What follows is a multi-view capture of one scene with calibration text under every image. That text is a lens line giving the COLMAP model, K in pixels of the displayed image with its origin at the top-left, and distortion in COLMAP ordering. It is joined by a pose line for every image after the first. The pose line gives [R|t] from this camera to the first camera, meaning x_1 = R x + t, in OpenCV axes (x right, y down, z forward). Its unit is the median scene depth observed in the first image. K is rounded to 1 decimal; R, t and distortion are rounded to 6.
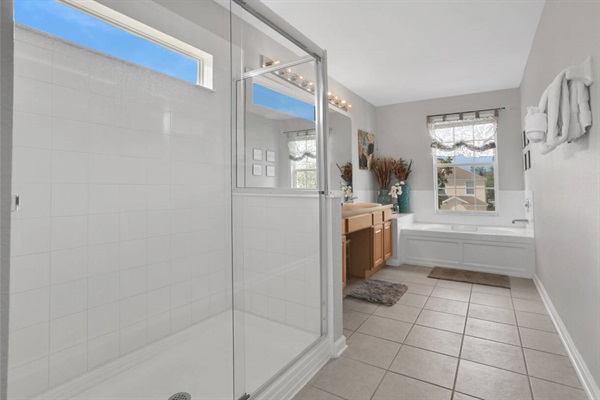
lens RADIAL K [[297.2, 0, 303.0], [0, 297.2, 187.1], [0, 0, 1]] dist [-0.074182, 0.035052]
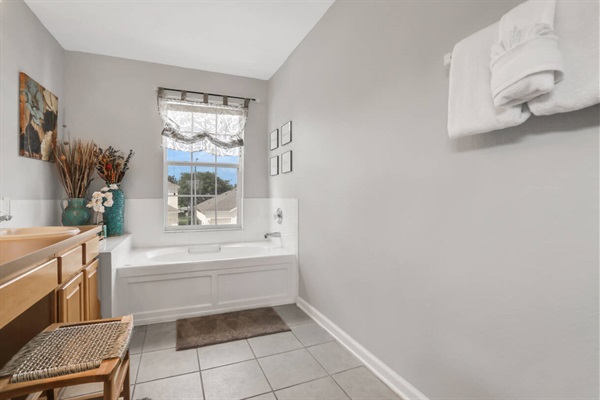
lens RADIAL K [[297.2, 0, 303.0], [0, 297.2, 187.1], [0, 0, 1]] dist [-0.074182, 0.035052]
pose [[0.564188, 0.023804, 0.825303, 0.069359], [-0.002820, 0.999634, -0.026905, 0.001487], [-0.825642, 0.012852, 0.564049, 0.362359]]
